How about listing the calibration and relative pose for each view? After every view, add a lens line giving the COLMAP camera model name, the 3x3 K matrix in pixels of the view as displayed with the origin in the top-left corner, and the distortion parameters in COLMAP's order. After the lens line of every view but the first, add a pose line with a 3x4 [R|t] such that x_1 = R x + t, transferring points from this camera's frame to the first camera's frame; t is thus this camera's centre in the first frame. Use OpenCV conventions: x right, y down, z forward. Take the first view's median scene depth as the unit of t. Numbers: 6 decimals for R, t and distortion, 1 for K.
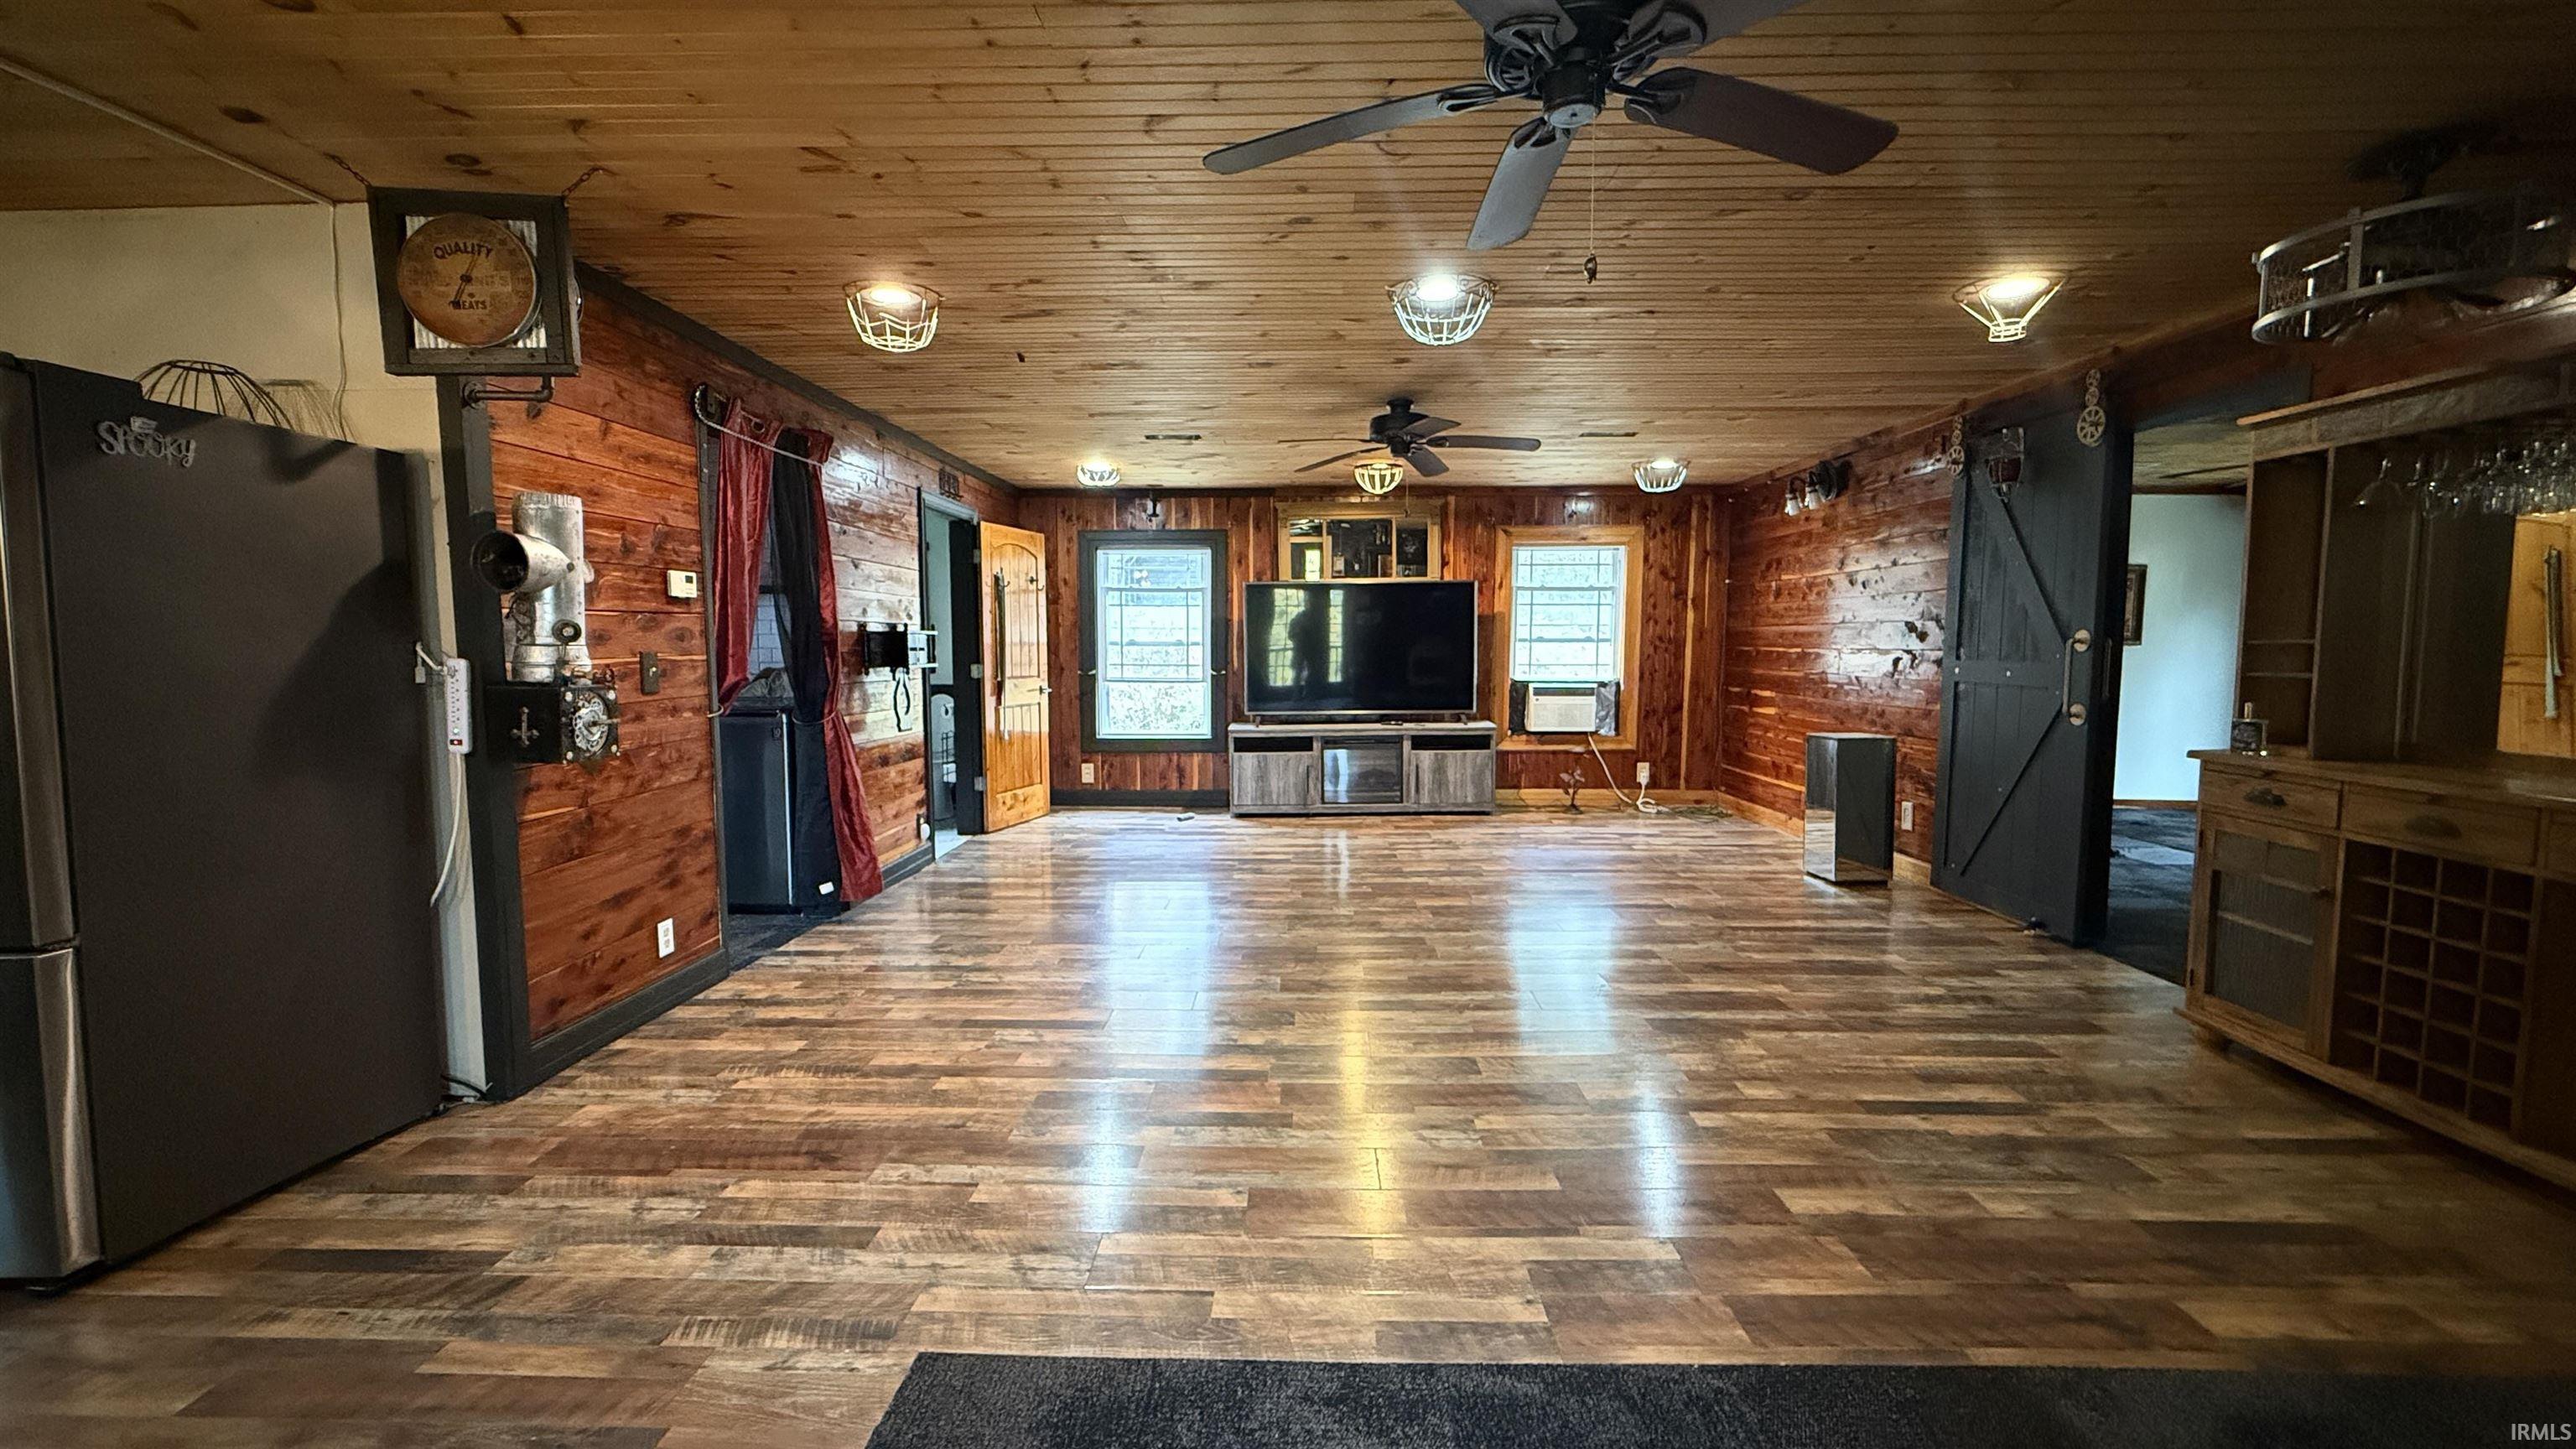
lens RADIAL K [[1025.7, 0, 1288.0], [0, 1025.7, 724.5], [0, 0, 1]] dist [-0.000343, -0.000035]
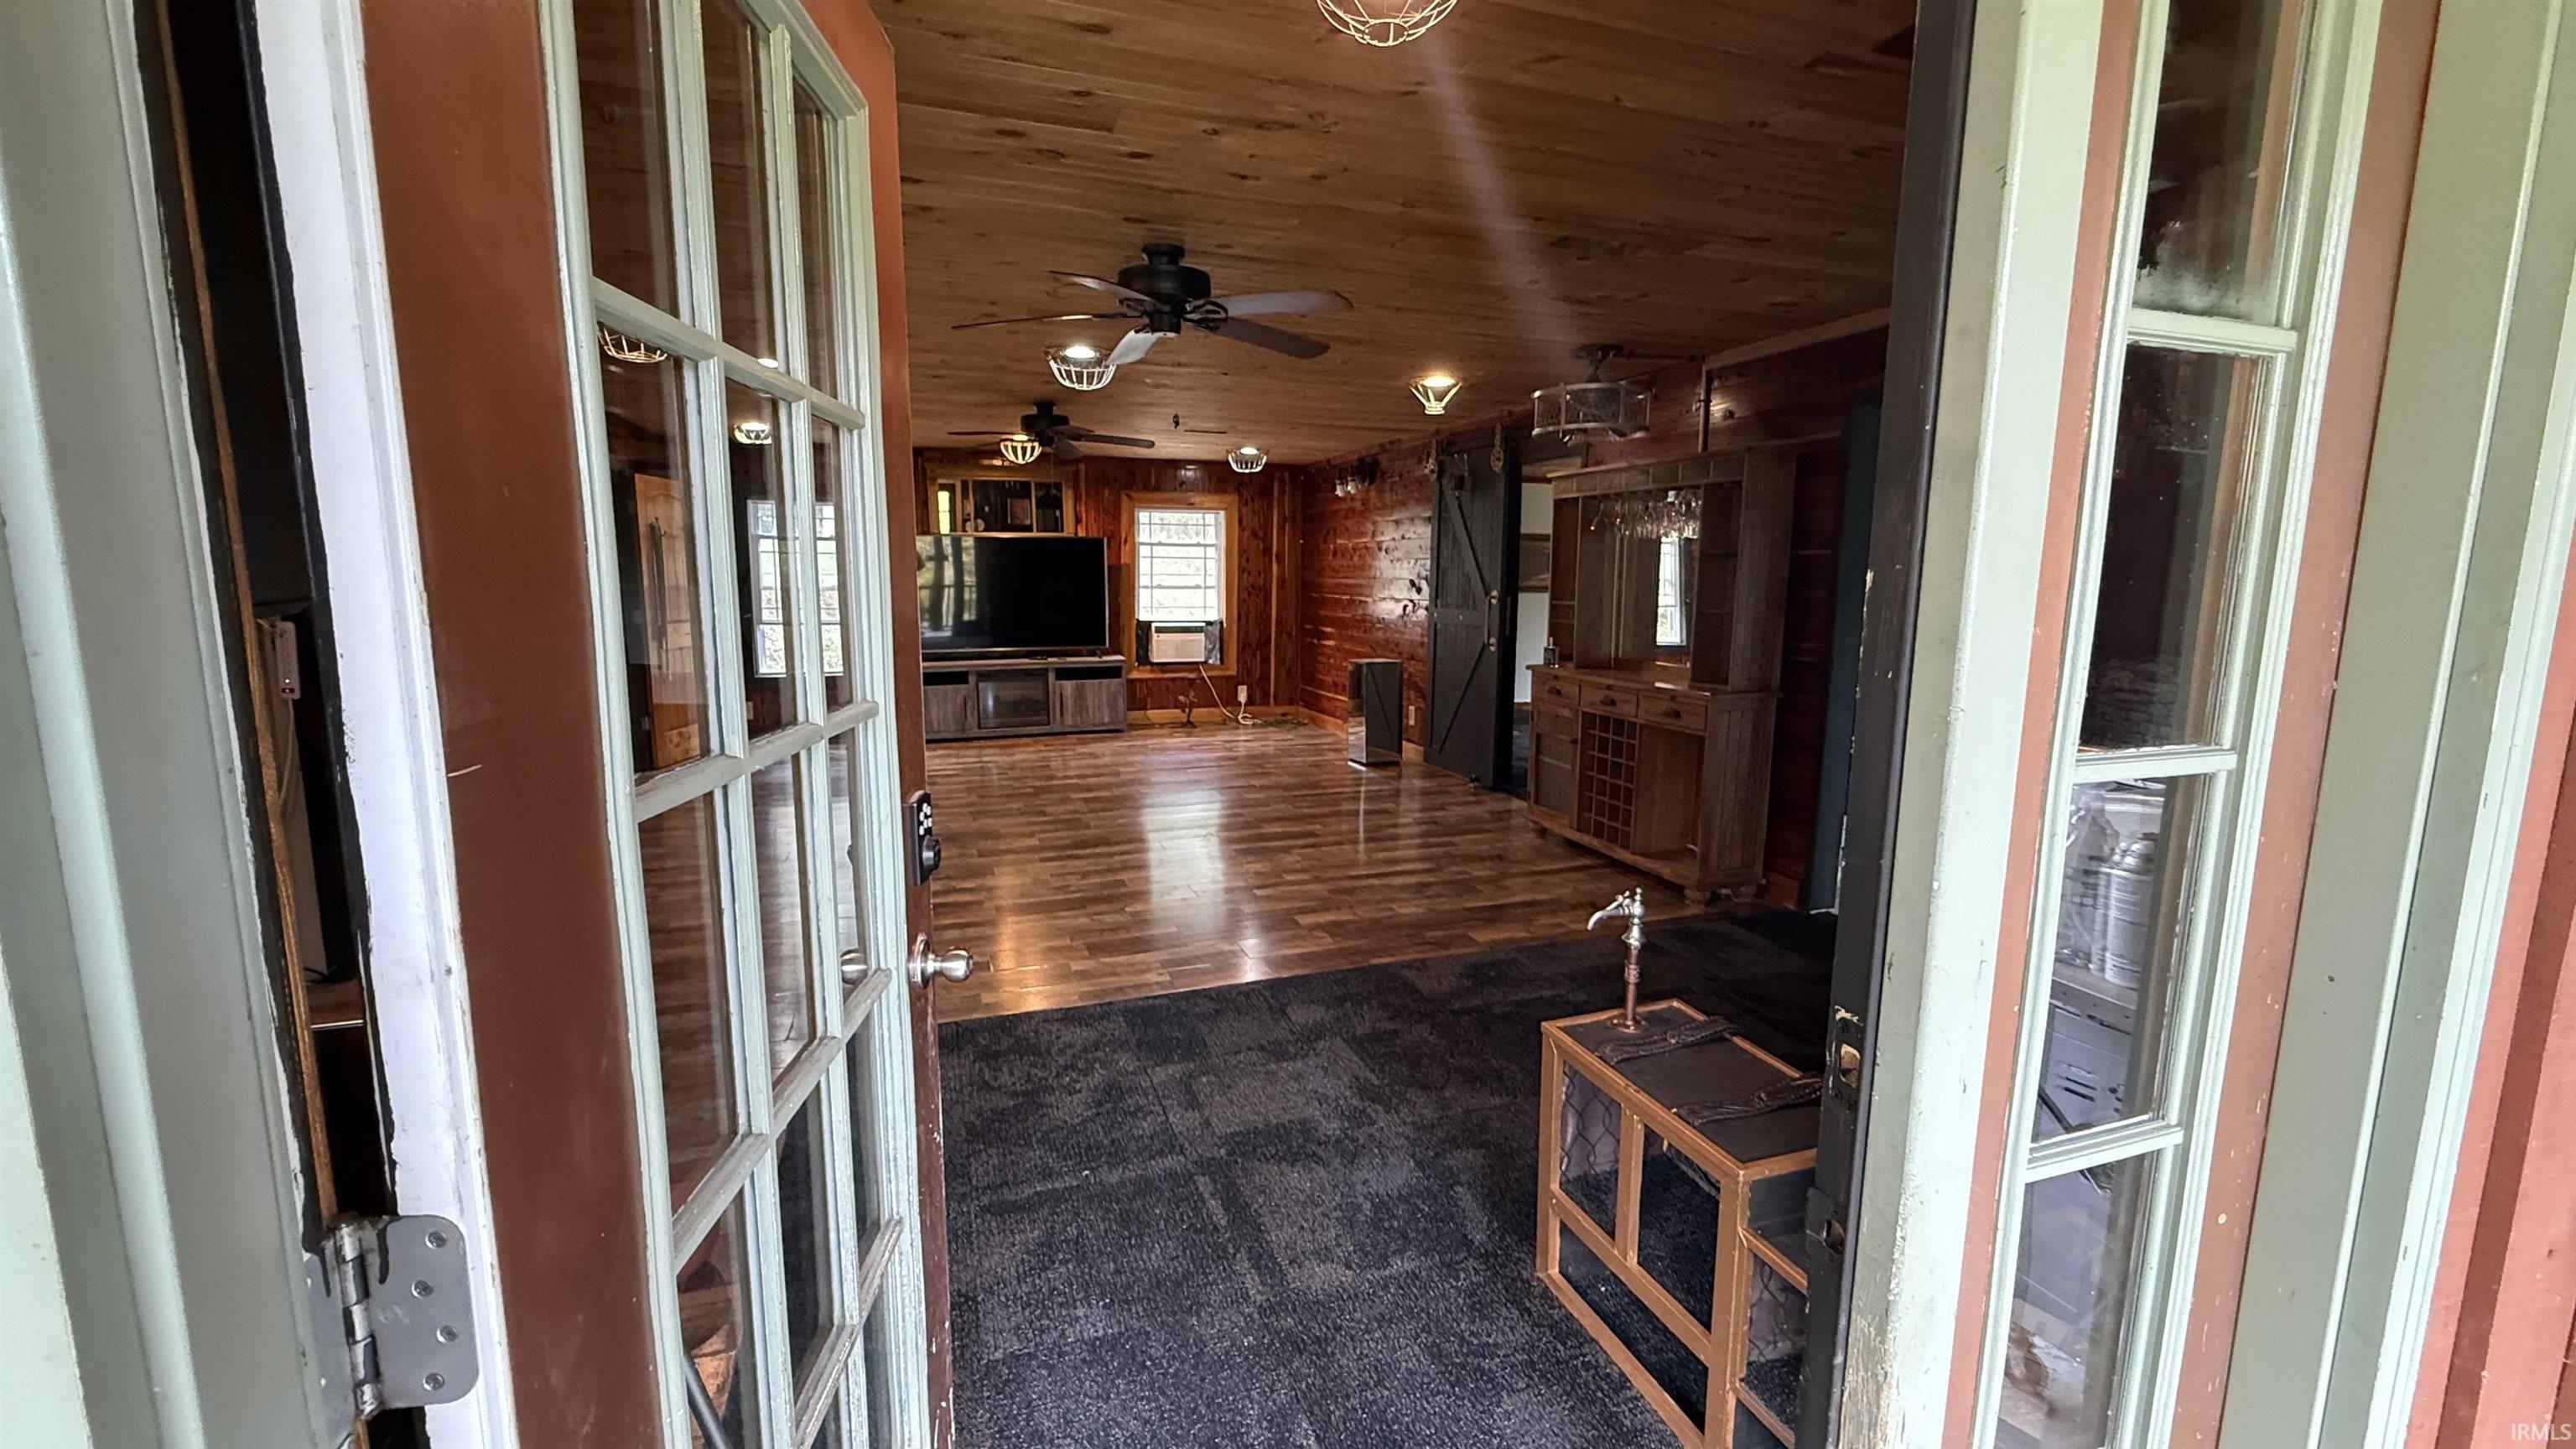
lens RADIAL K [[1025.7, 0, 1288.0], [0, 1025.7, 724.5], [0, 0, 1]] dist [-0.000343, -0.000035]
pose [[0.935139, -0.043319, 0.351623, -0.099709], [0.020021, 0.997372, 0.069627, -0.003344], [-0.353715, -0.058072, 0.933549, -0.431024]]
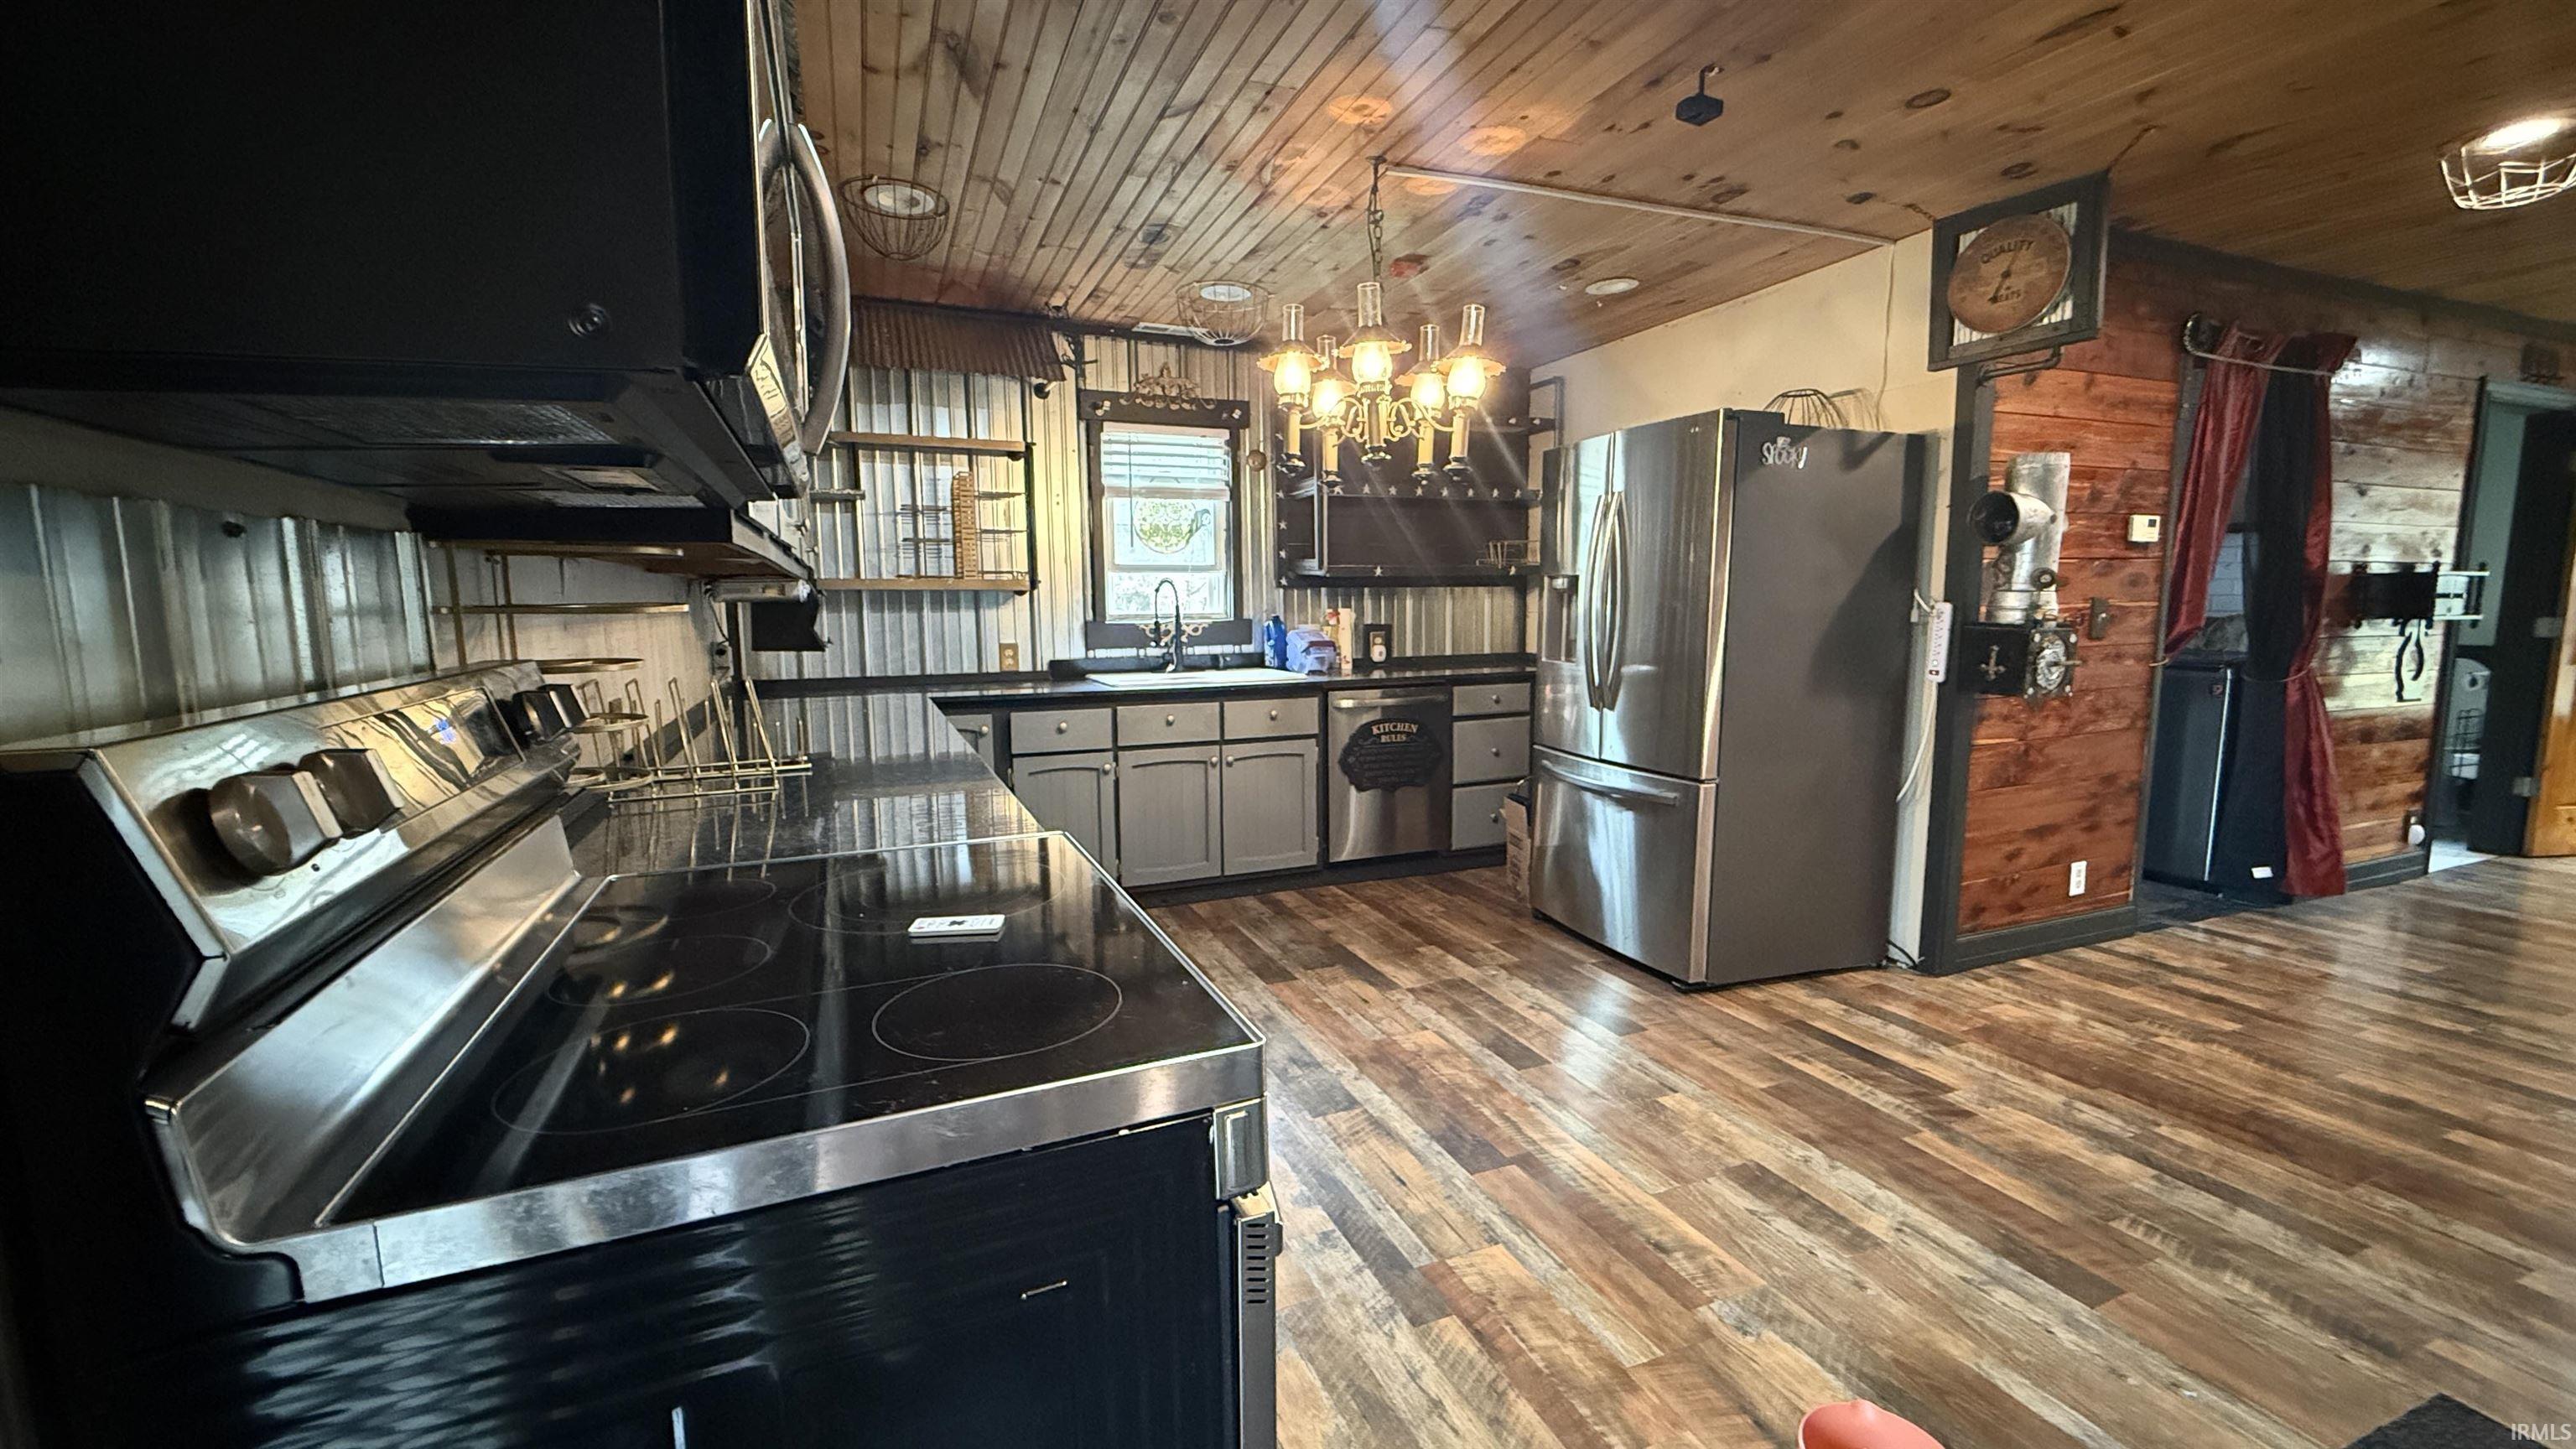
lens RADIAL K [[1025.7, 0, 1288.0], [0, 1025.7, 724.5], [0, 0, 1]] dist [-0.000343, -0.000035]
pose [[0.404755, 0.110641, -0.907707, -0.012598], [-0.066921, 0.993575, 0.091267, 0.014560], [0.911973, 0.023804, 0.409559, -0.143114]]
